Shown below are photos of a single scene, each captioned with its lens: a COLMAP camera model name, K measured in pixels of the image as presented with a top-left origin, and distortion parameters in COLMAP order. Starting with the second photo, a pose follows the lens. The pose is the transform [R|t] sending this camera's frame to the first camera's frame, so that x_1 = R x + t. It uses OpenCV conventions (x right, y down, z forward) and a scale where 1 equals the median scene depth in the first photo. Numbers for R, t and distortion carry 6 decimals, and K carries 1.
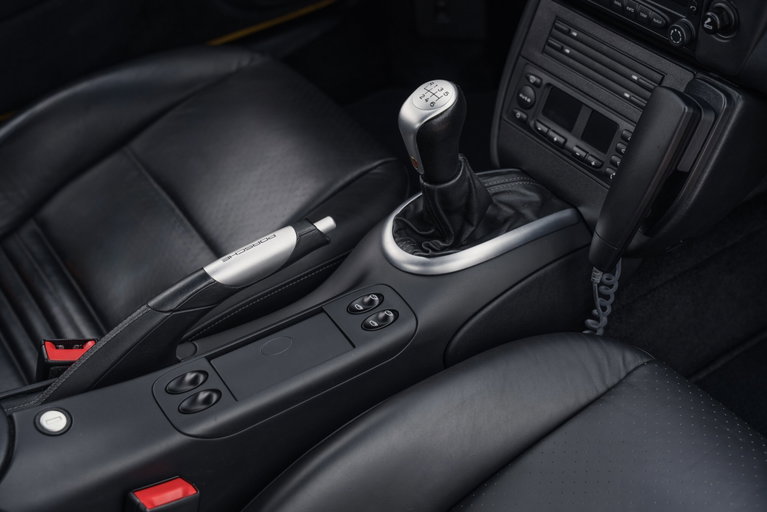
lens RADIAL K [[990.4, 0, 383.5], [0, 990.4, 256.0], [0, 0, 1]] dist [-0.010427, -0.015376]
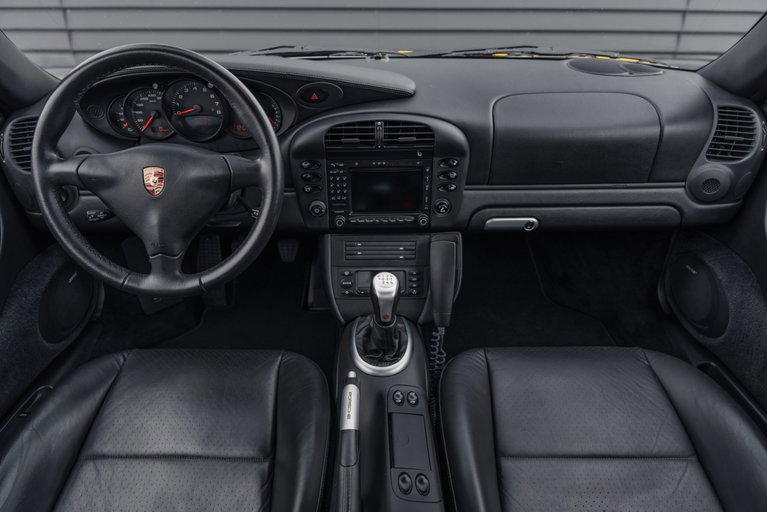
lens RADIAL K [[525.9, 0, 383.5], [0, 525.9, 256.0], [0, 0, 1]] dist [0.000021, -0.000807]
pose [[0.566325, -0.343133, 0.749357, -0.623745], [0.516706, 0.856161, 0.001539, -0.179616], [-0.642099, 0.386326, 0.662164, 0.240498]]
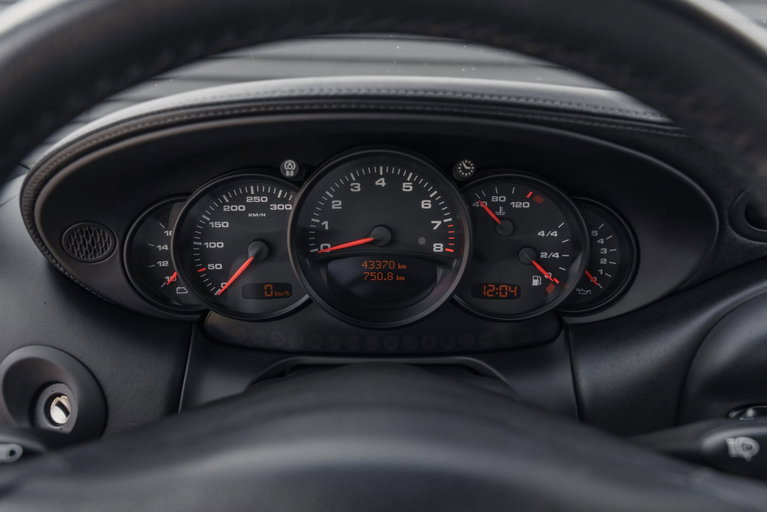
lens RADIAL K [[525.9, 0, 383.5], [0, 525.9, 256.0], [0, 0, 1]] dist [0.000021, -0.000807]
pose [[0.567552, -0.160566, 0.807529, -0.236867], [0.503744, 0.843520, -0.186322, -0.550921], [-0.651249, 0.512536, 0.559626, 0.876001]]
